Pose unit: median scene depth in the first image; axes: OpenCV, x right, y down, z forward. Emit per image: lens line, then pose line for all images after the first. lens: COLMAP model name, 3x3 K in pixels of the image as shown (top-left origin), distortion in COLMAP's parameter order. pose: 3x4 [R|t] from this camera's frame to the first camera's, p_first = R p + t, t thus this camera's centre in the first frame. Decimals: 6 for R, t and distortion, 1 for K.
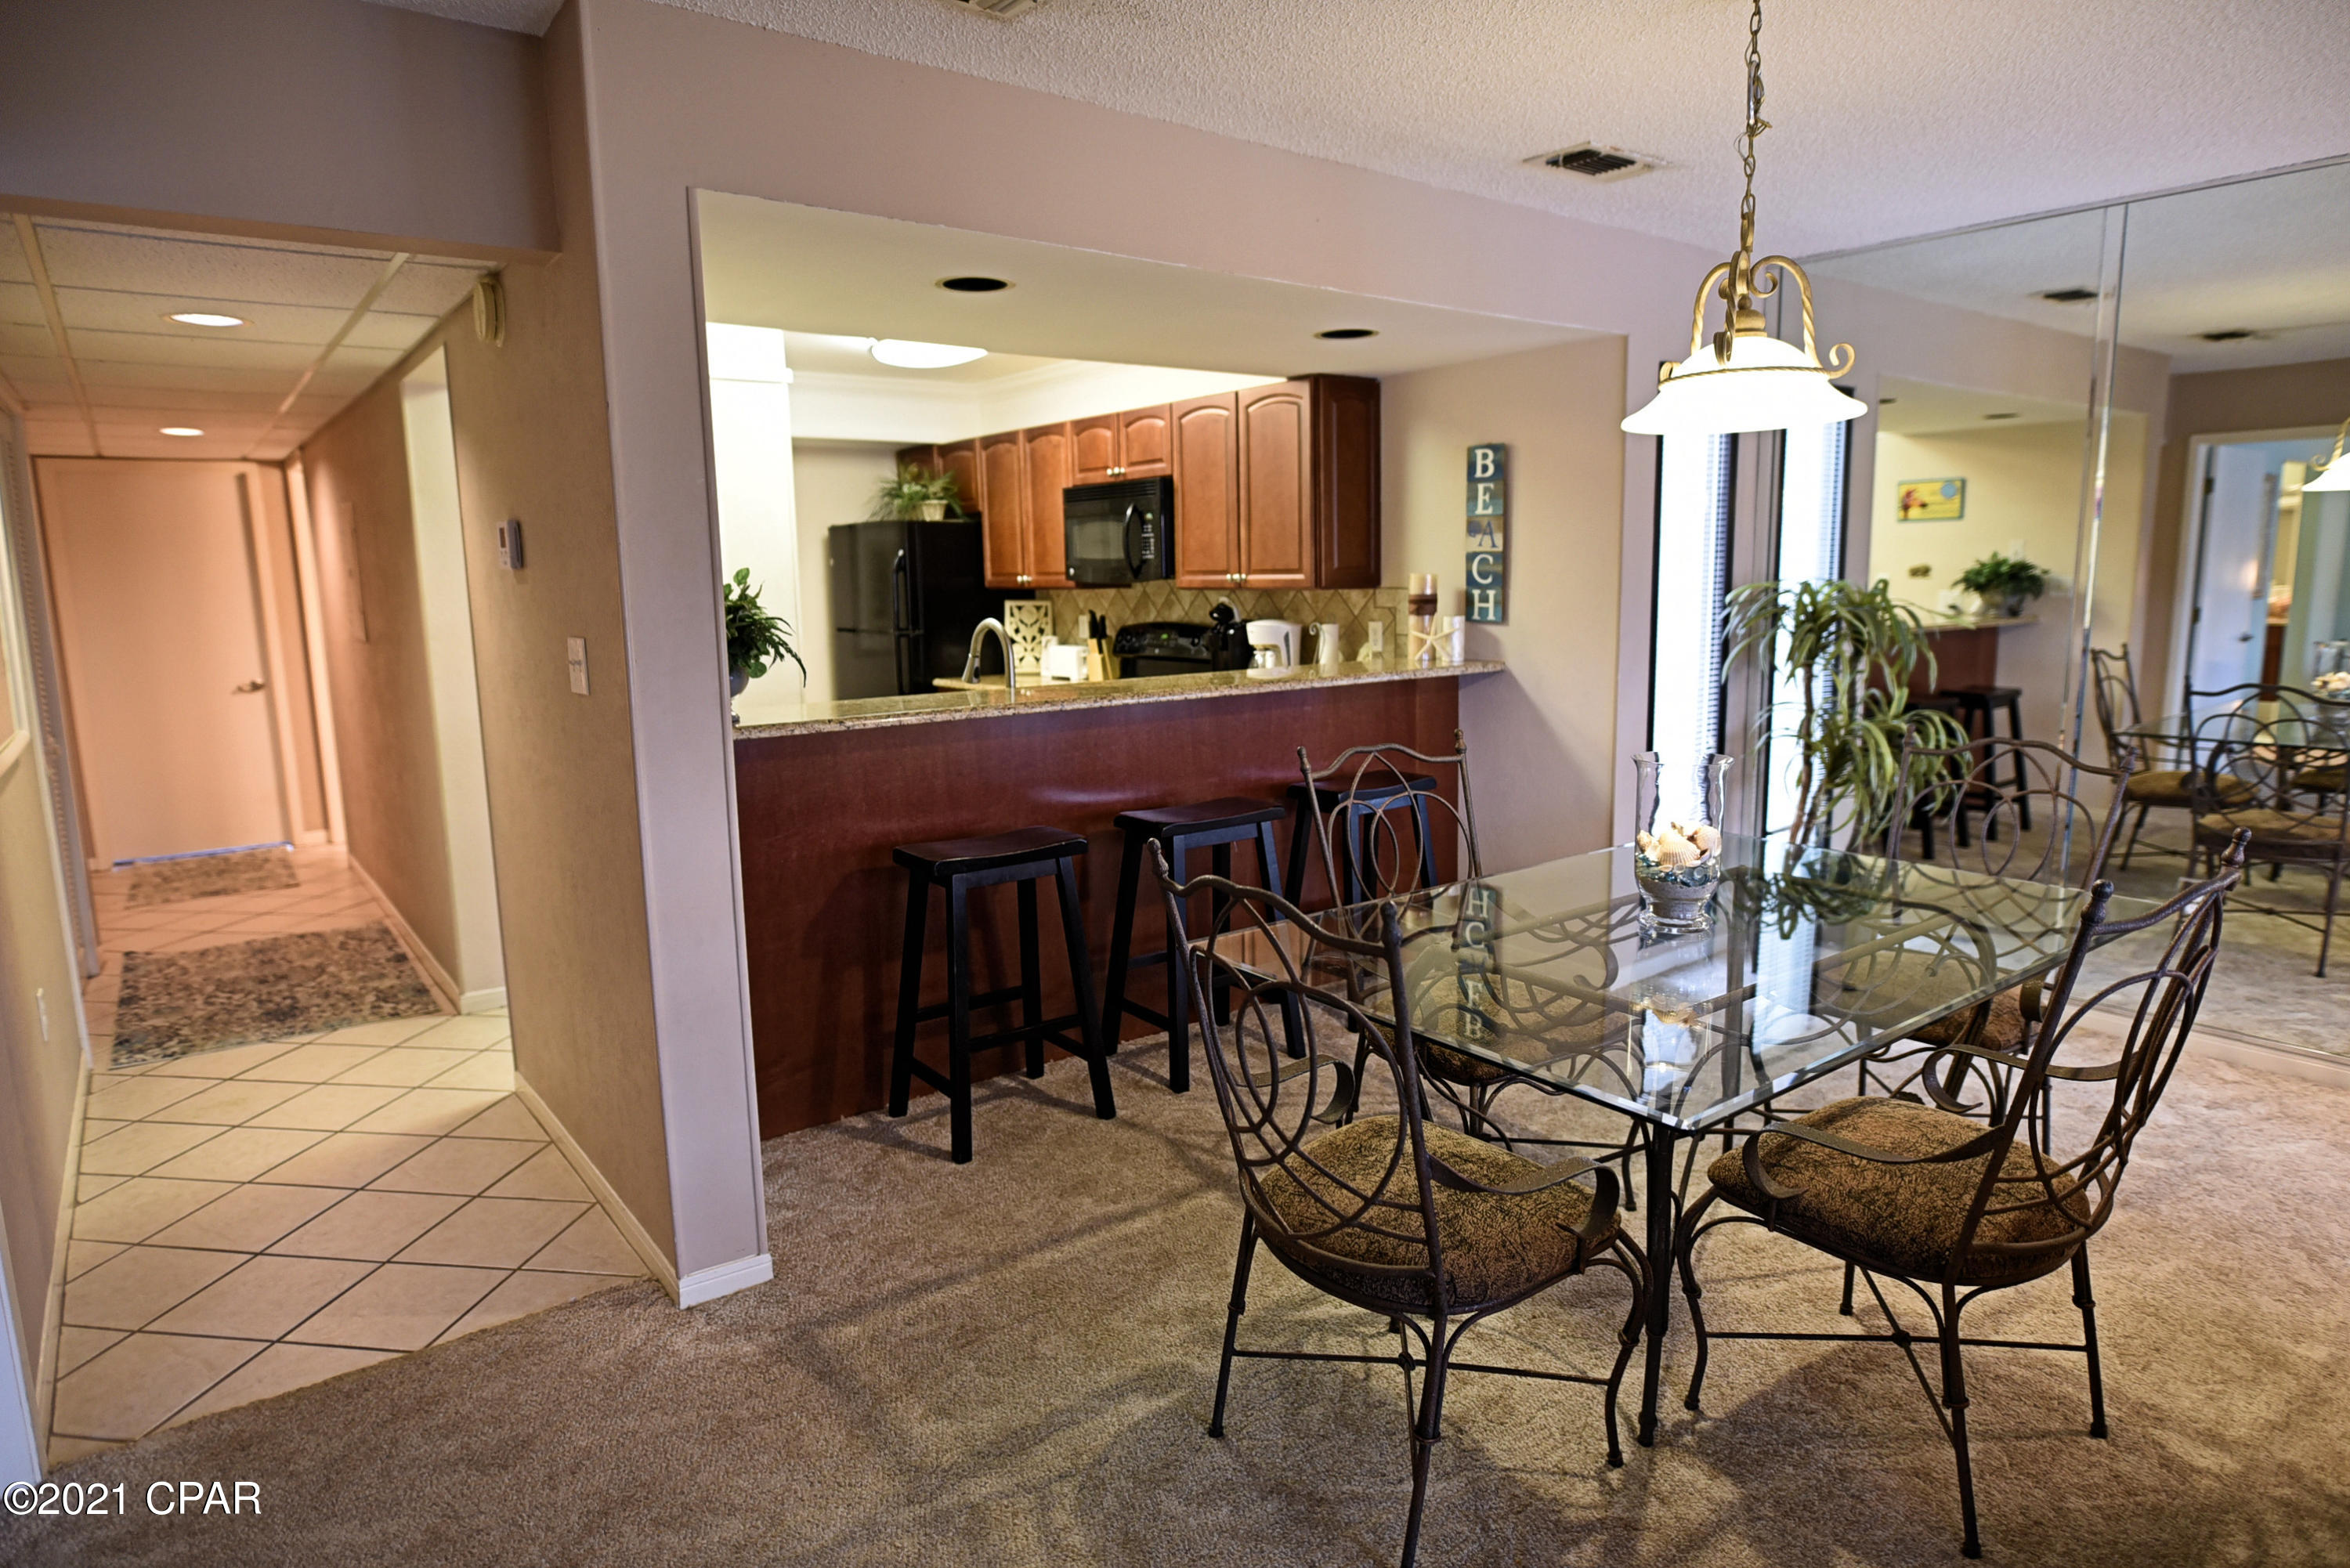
lens RADIAL K [[1359.4, 0, 1180.0], [0, 1359.4, 785.5], [0, 0, 1]] dist [-0.021505, 0.001038]
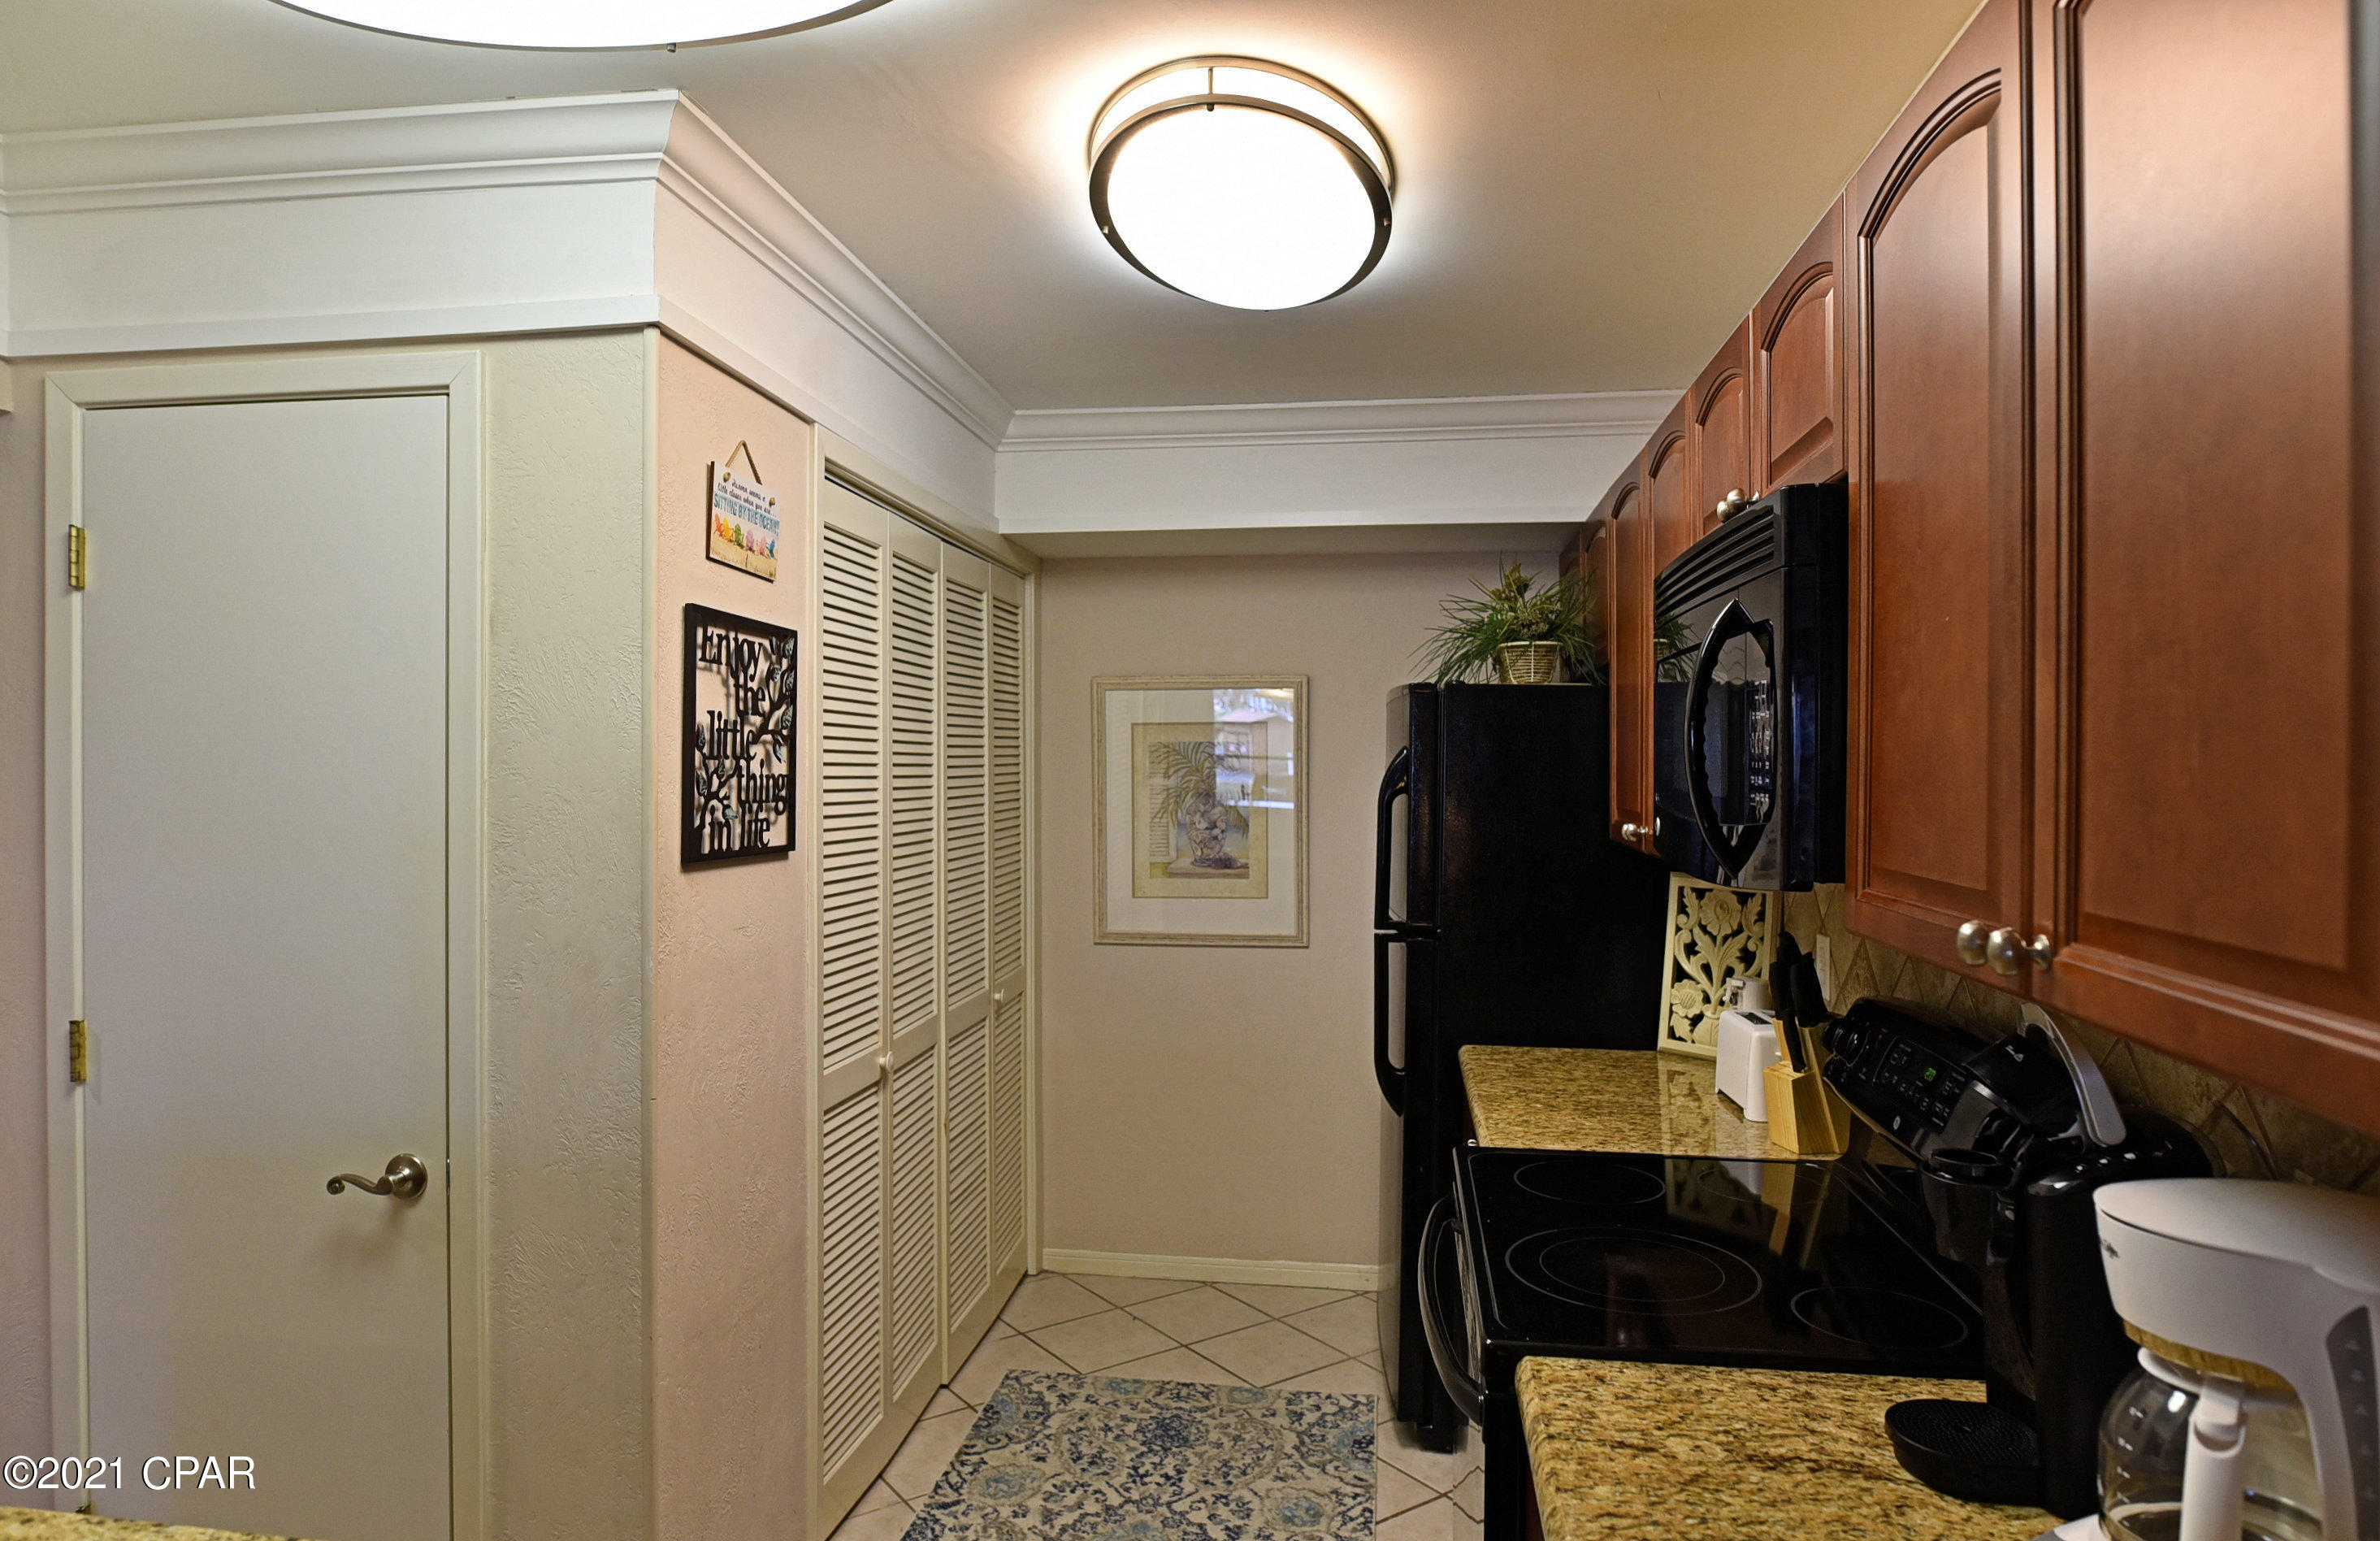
lens RADIAL K [[1412.9, 0, 1194.0], [0, 1412.9, 772.5], [0, 0, 1]] dist [-0.021610, 0.001658]
pose [[0.698006, 0.028663, -0.715518, 0.108783], [-0.130620, 0.987531, -0.087864, -0.156757], [0.704078, 0.154790, 0.693047, 0.852338]]
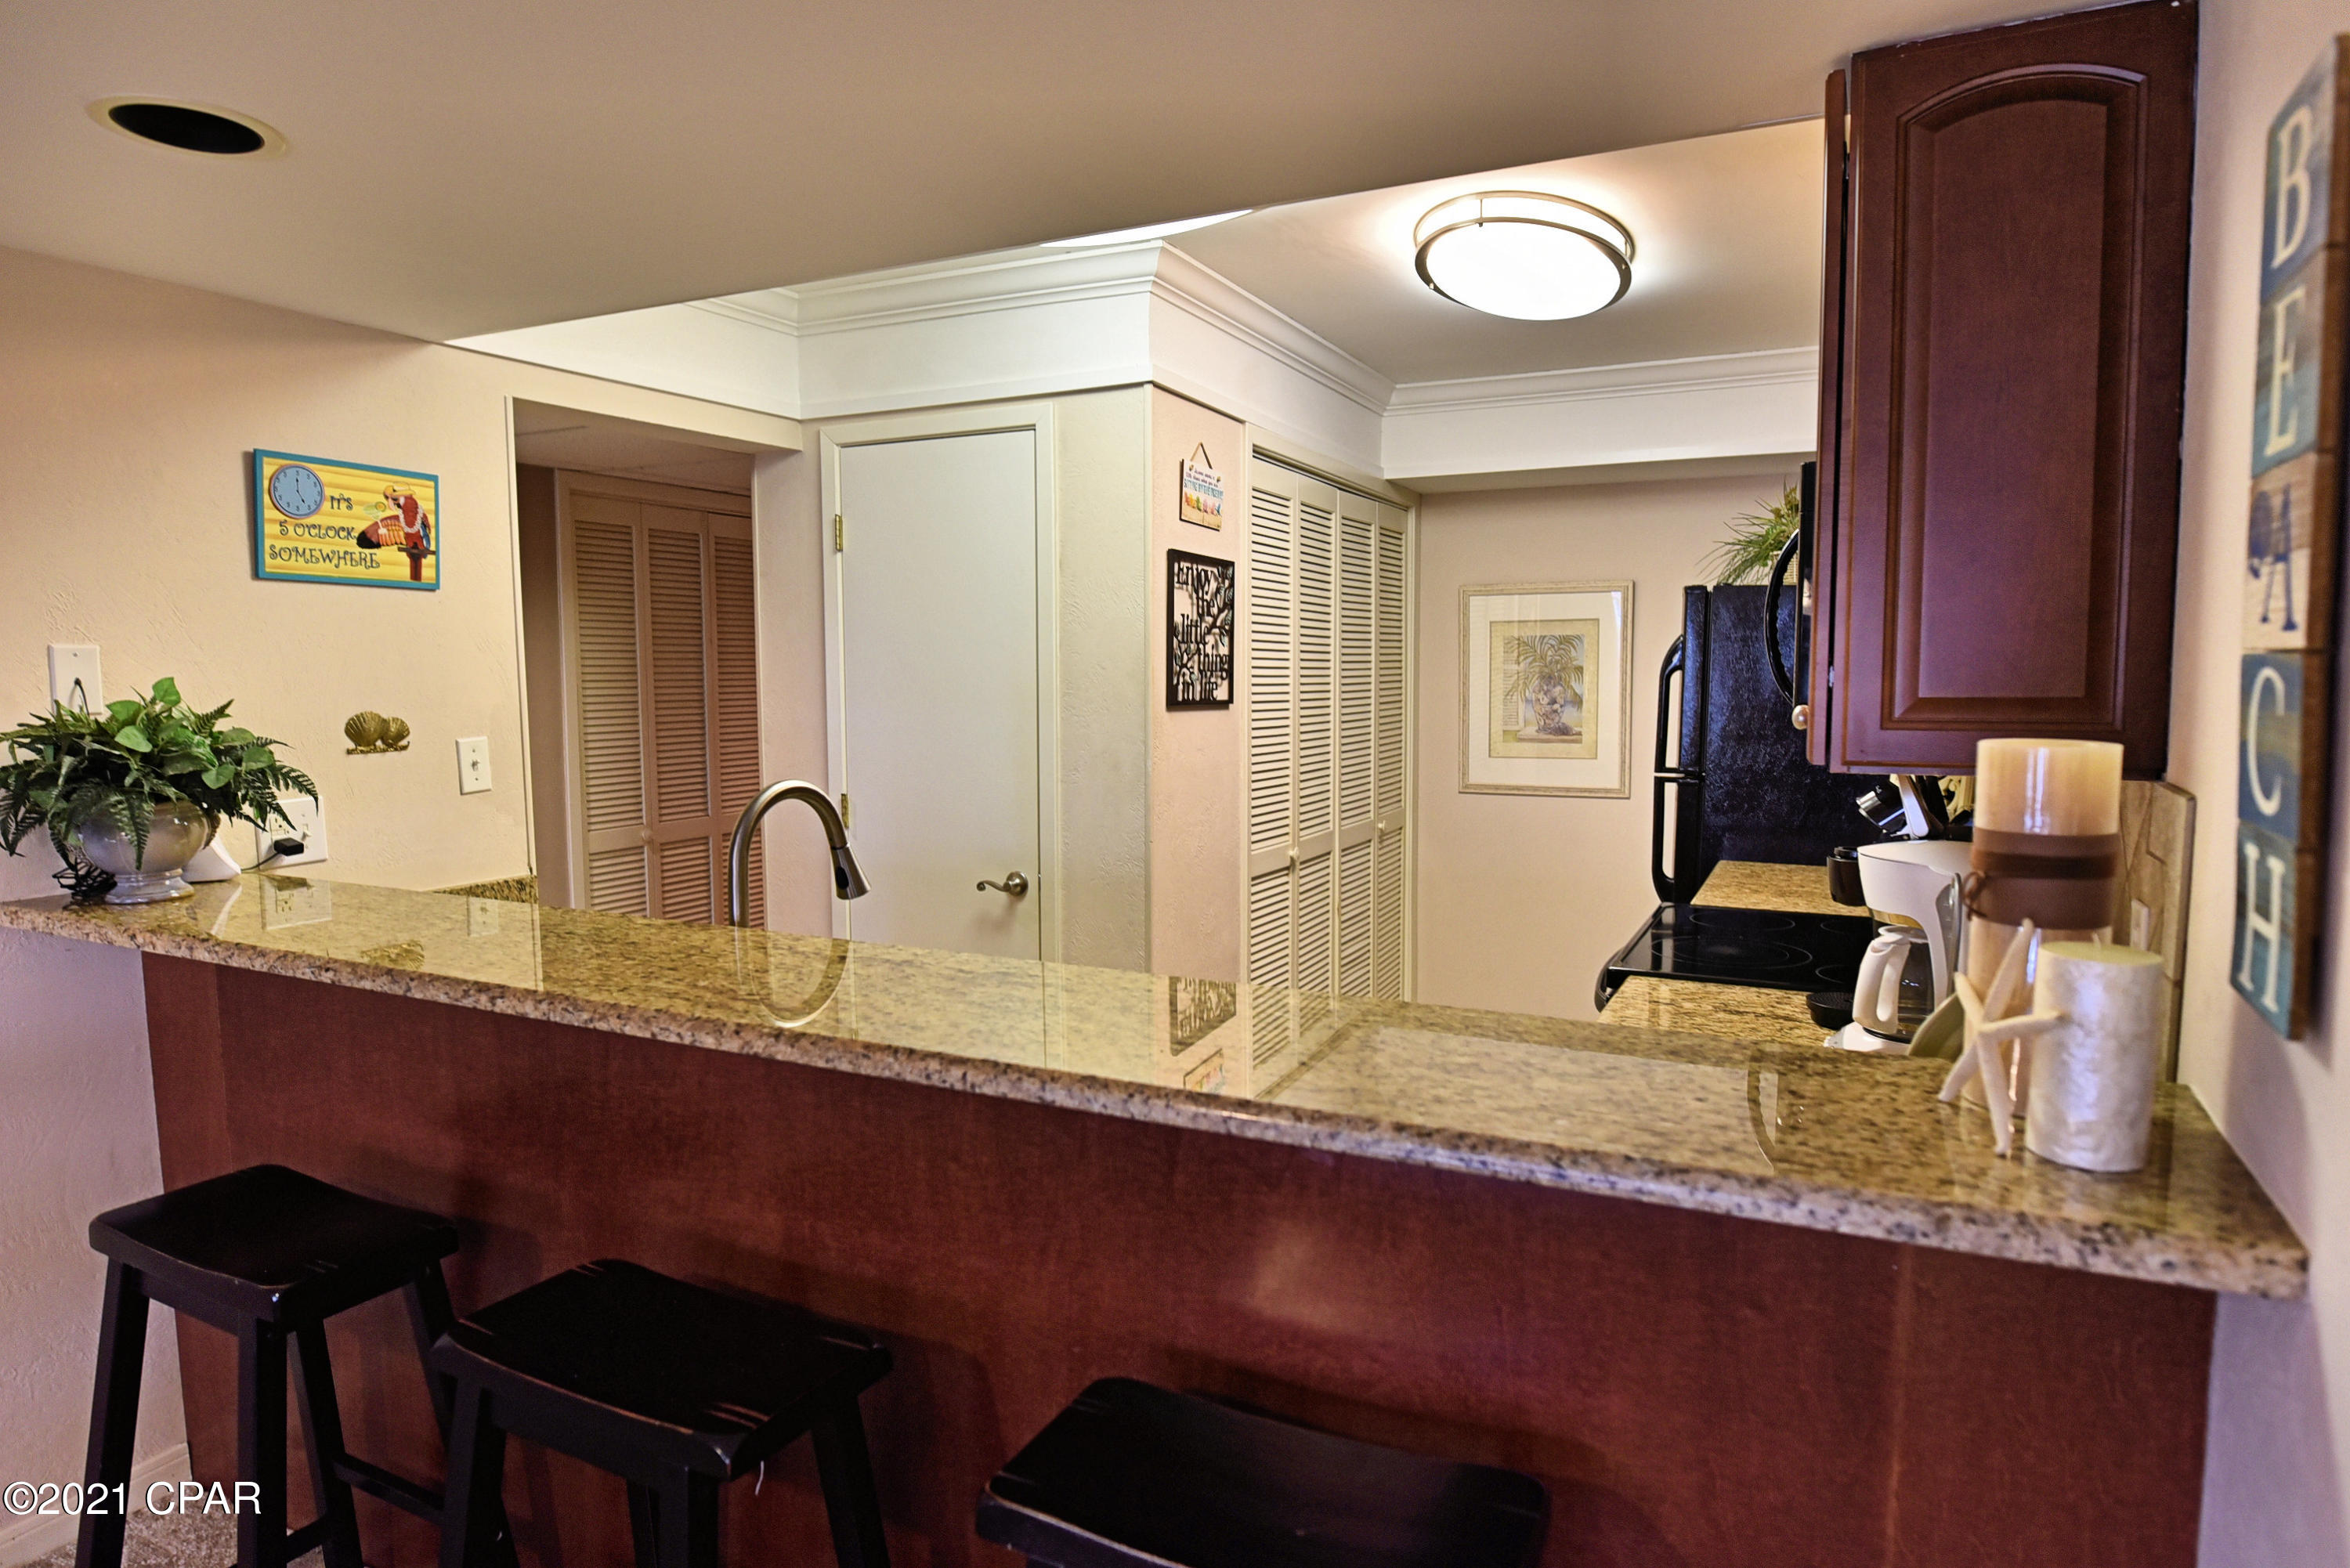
lens RADIAL K [[1359.4, 0, 1176.9], [0, 1359.4, 775.3], [0, 0, 1]] dist [-0.021505, 0.001038]
pose [[0.433075, 0.091295, -0.896722, 0.314966], [-0.149244, 0.988388, 0.028549, -0.132828], [0.888916, 0.121467, 0.441671, 0.749839]]
